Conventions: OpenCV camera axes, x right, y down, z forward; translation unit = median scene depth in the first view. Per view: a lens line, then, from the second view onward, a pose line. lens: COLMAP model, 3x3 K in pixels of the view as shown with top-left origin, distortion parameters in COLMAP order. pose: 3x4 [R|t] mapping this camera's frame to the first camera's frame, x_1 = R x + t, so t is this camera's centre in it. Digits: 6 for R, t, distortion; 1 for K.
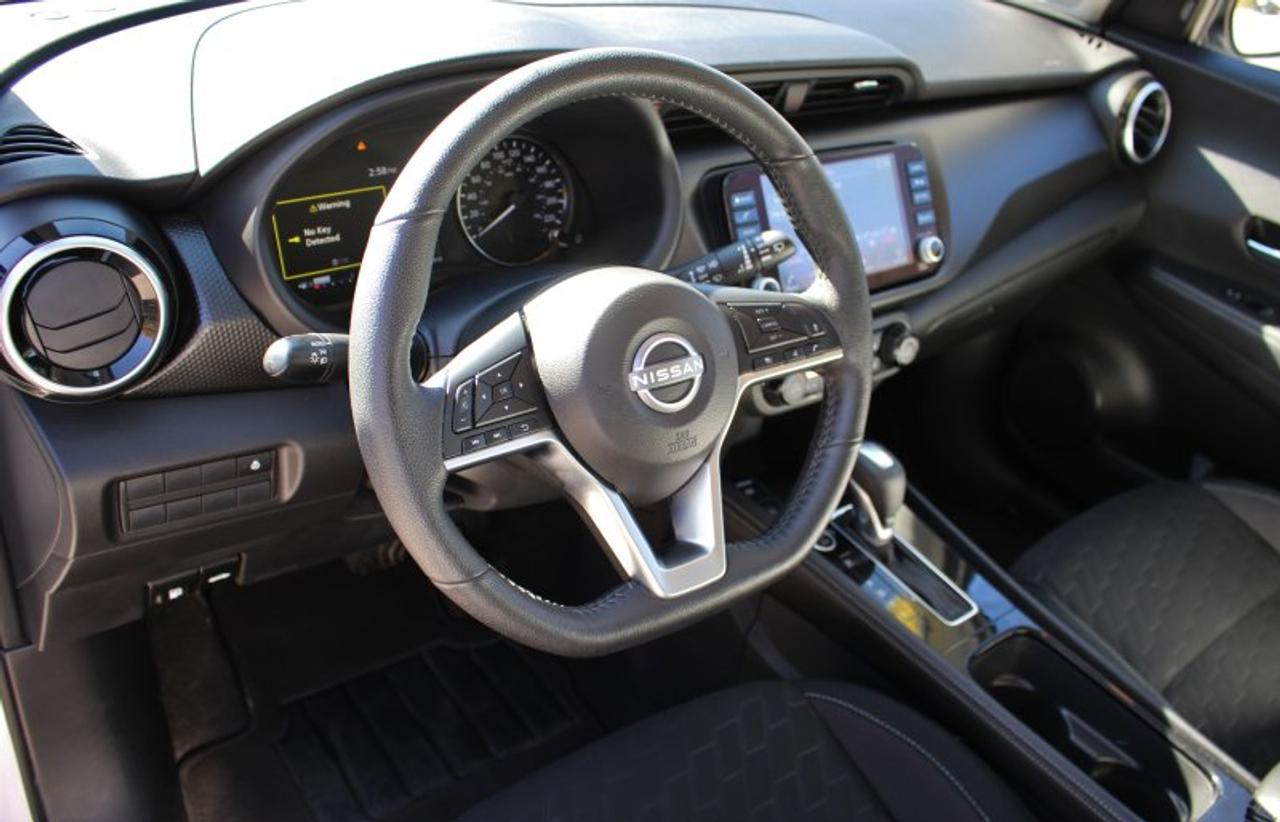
lens RADIAL K [[1067.5, 0, 636.6], [0, 1067.5, 410.8], [0, 0, 1]] dist [-0.151242, 0.004993]
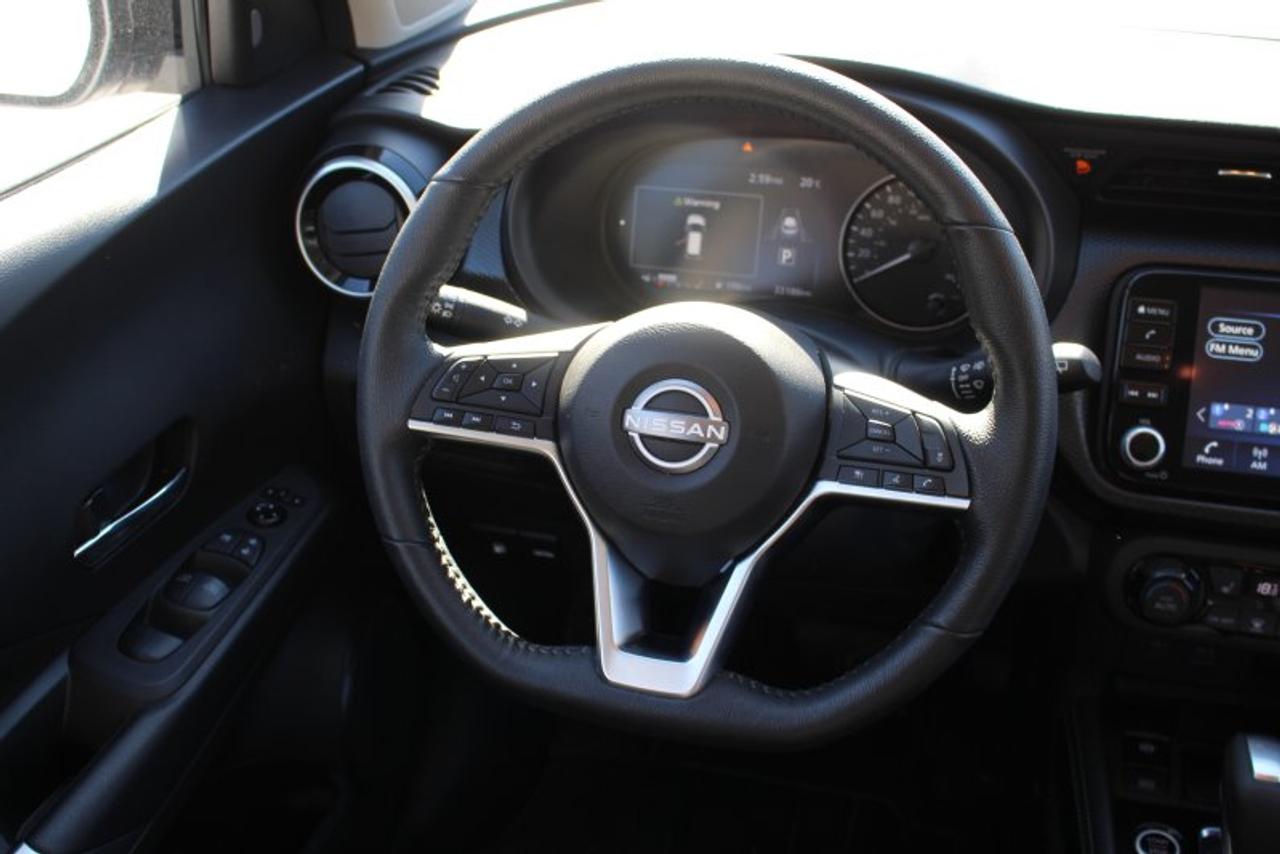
lens RADIAL K [[1440.7, 0, 637.3], [0, 1440.7, 421.3], [0, 0, 1]] dist [-0.095512, 0.000000]
pose [[0.599239, 0.280684, -0.749753, 0.627599], [-0.350814, 0.933883, 0.069229, -0.078064], [0.719612, 0.221539, 0.658087, 0.155926]]
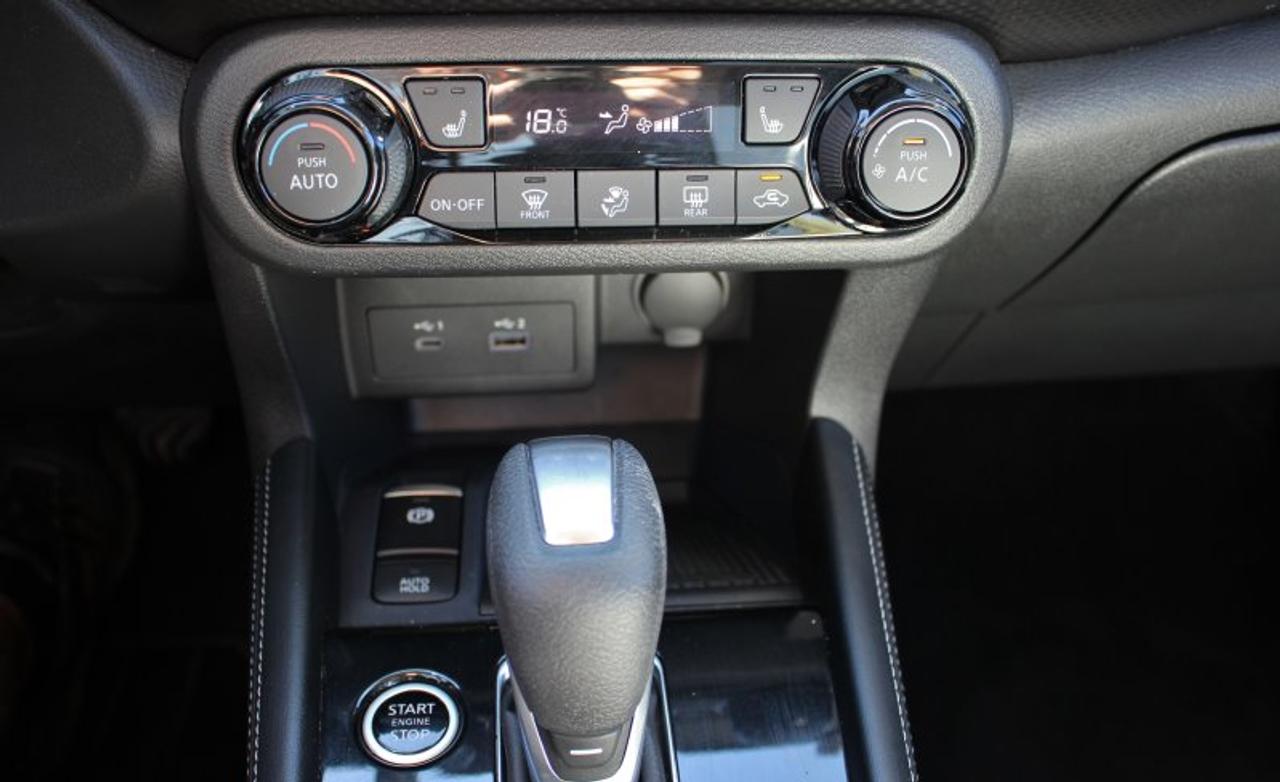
lens RADIAL K [[1119.2, 0, 636.9], [0, 1119.2, 387.5], [0, 0, 1]] dist [-0.136372, 0.046246]
pose [[0.847489, 0.218507, -0.483753, 0.402817], [-0.224275, 0.973403, 0.046768, 0.001503], [0.481106, 0.068858, 0.873954, 0.840949]]
